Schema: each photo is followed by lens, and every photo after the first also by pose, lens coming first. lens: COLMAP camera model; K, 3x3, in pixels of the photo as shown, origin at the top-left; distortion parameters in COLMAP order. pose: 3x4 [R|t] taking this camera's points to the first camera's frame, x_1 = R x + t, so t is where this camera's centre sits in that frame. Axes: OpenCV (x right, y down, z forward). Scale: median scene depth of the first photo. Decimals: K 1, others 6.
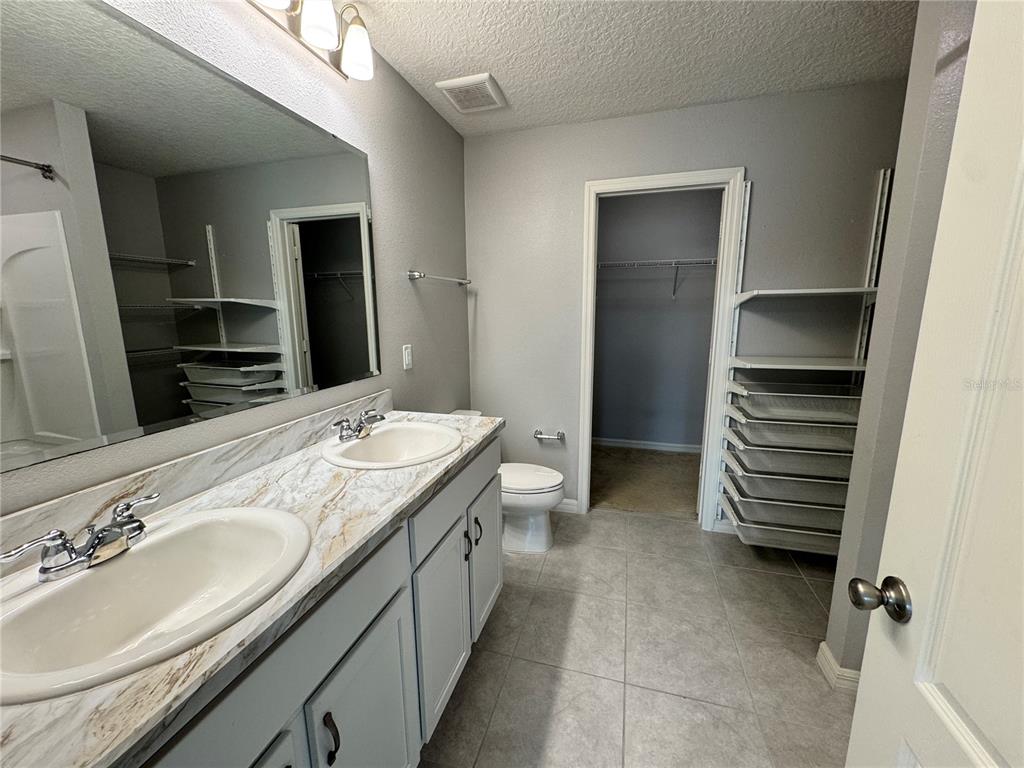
lens RADIAL K [[408.2, 0, 513.0], [0, 408.2, 384.0], [0, 0, 1]] dist [-0.000832, -0.000036]
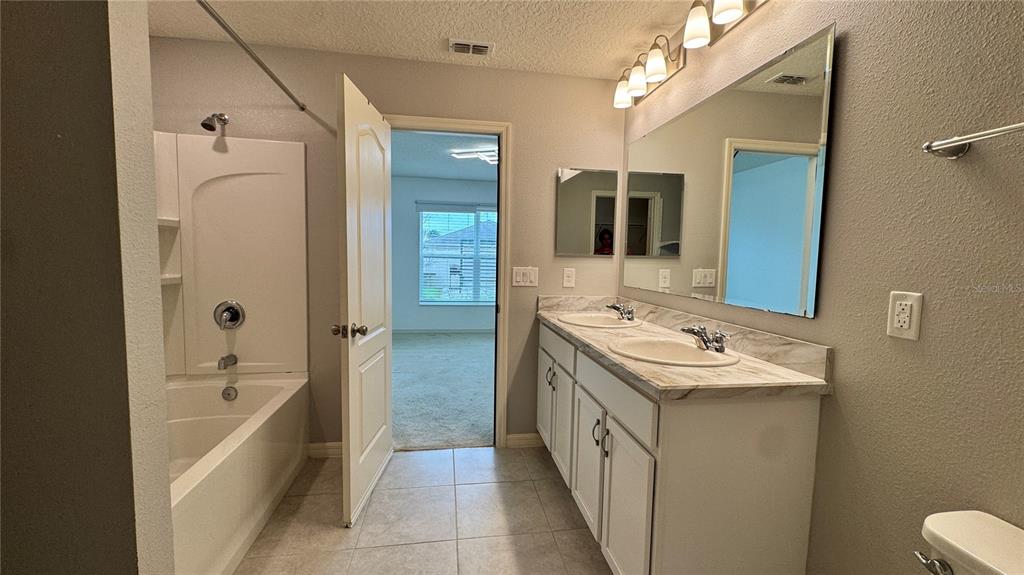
lens RADIAL K [[424.6, 0, 512.4], [0, 424.6, 288.5], [0, 0, 1]] dist [0.001216, 0.000292]
pose [[-0.903646, 0.020421, -0.427794, 0.491185], [-0.091388, 0.966664, 0.239186, -0.214287], [0.418417, 0.255234, -0.871655, 1.476172]]
